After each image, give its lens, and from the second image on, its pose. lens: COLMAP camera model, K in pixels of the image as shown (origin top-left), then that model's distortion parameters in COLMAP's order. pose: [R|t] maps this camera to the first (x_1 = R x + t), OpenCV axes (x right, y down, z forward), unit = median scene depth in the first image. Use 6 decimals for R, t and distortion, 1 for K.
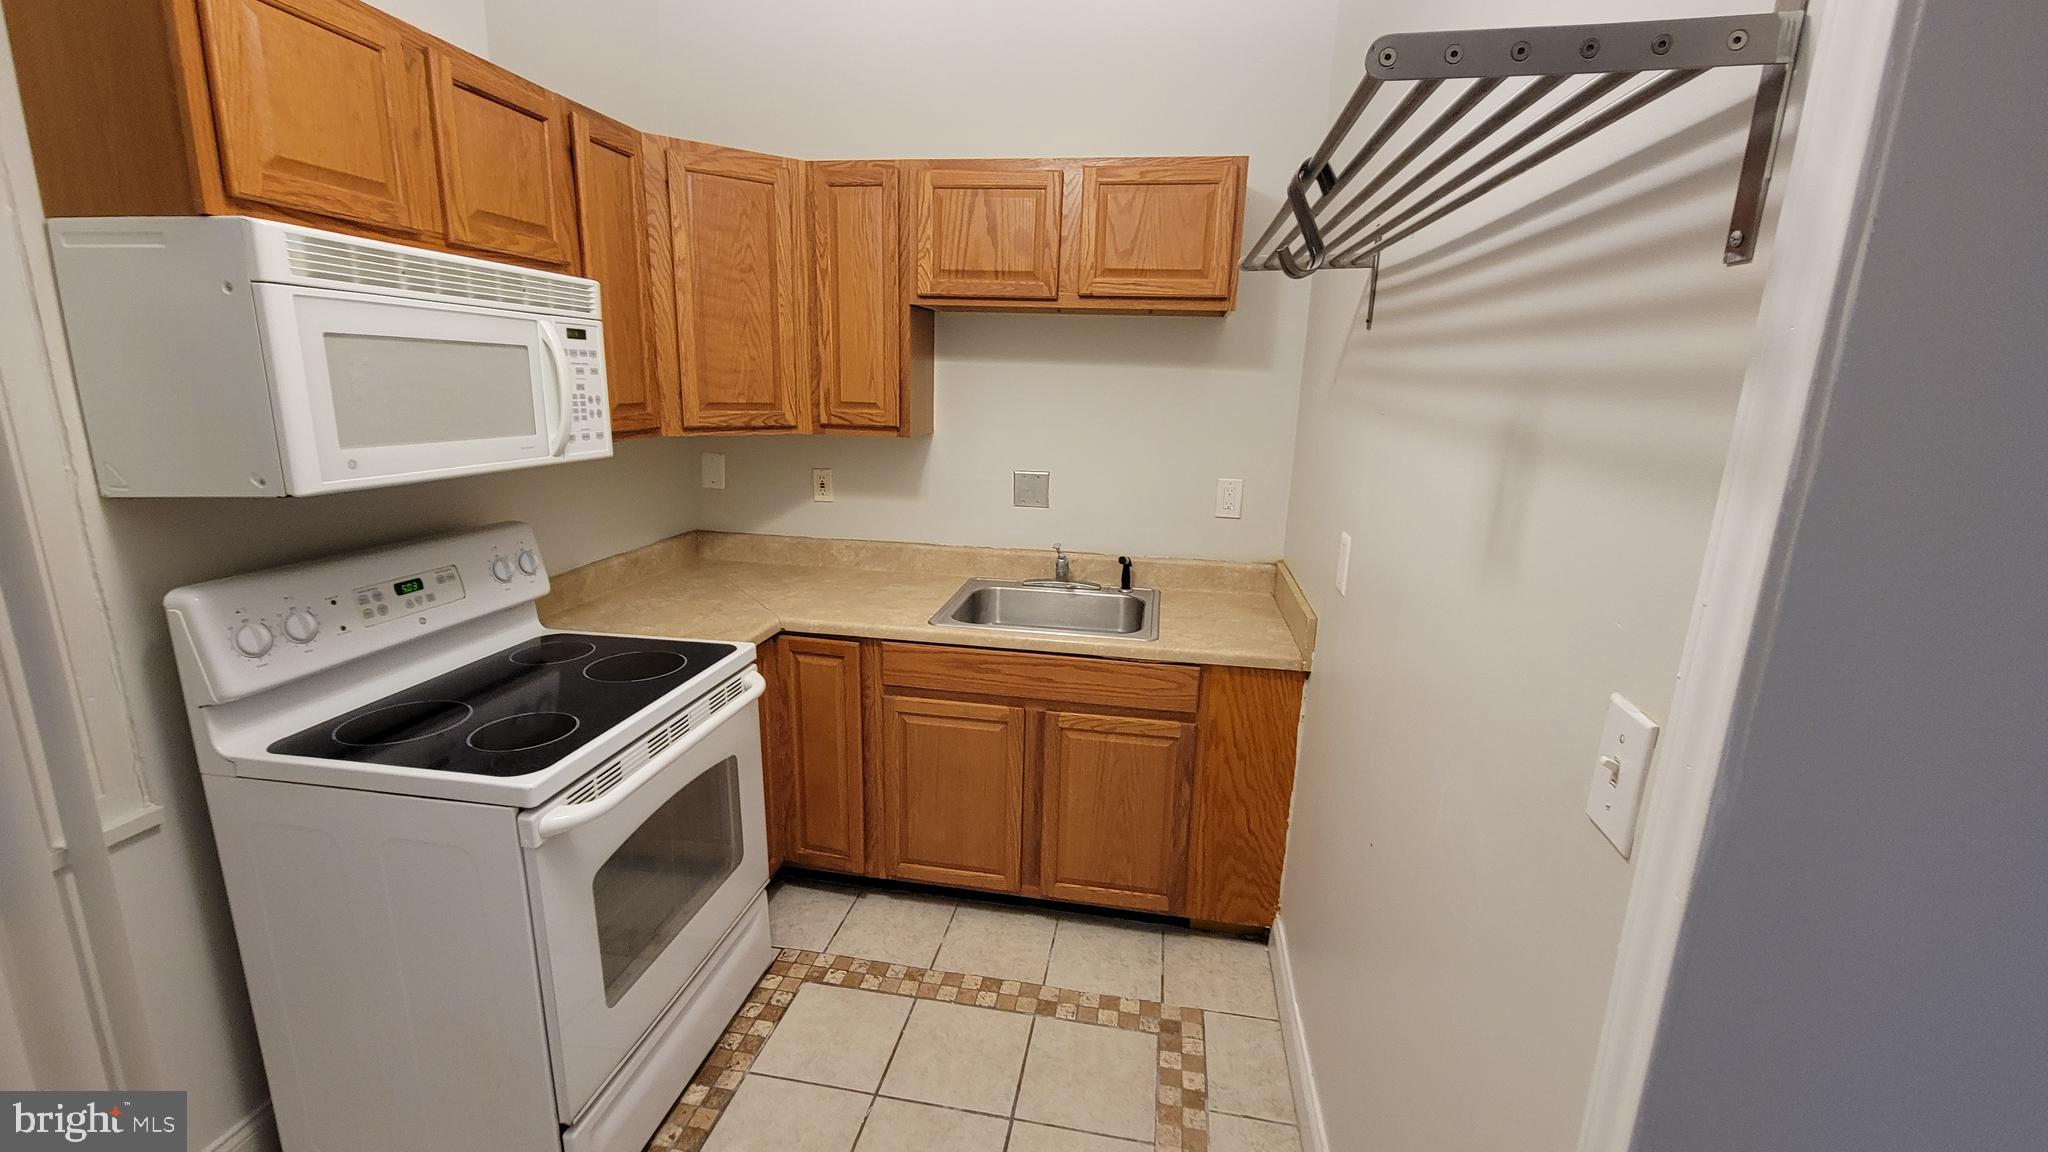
lens RADIAL K [[839.9, 0, 1019.6], [0, 839.9, 571.4], [0, 0, 1]] dist [0.000800, 0.000106]
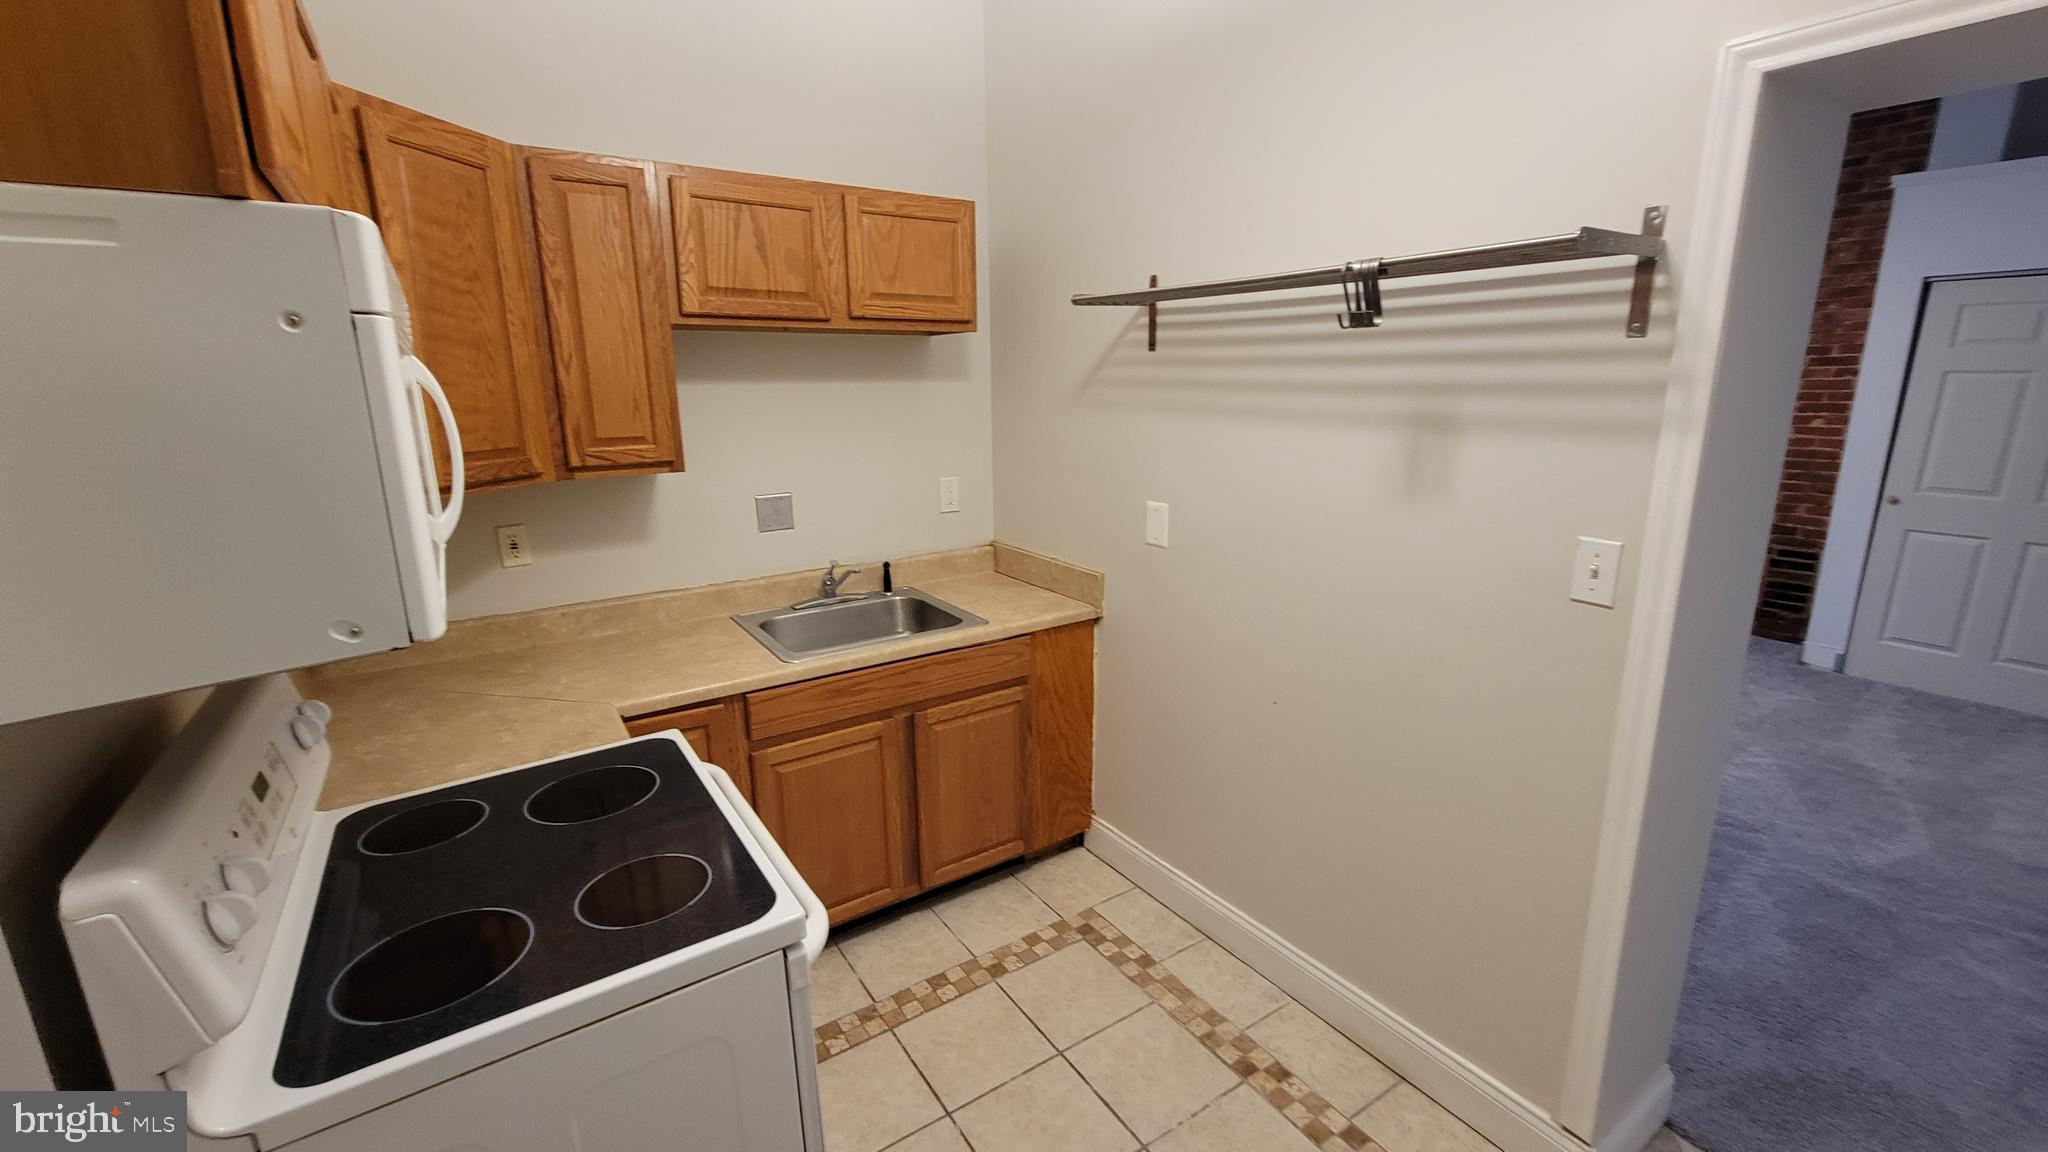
lens RADIAL K [[839.9, 0, 1019.6], [0, 839.9, 571.4], [0, 0, 1]] dist [0.000800, 0.000106]
pose [[0.723369, -0.188201, 0.664317, -0.535915], [0.189332, 0.979323, 0.071281, -0.057424], [-0.663996, 0.074214, 0.744044, 0.118373]]
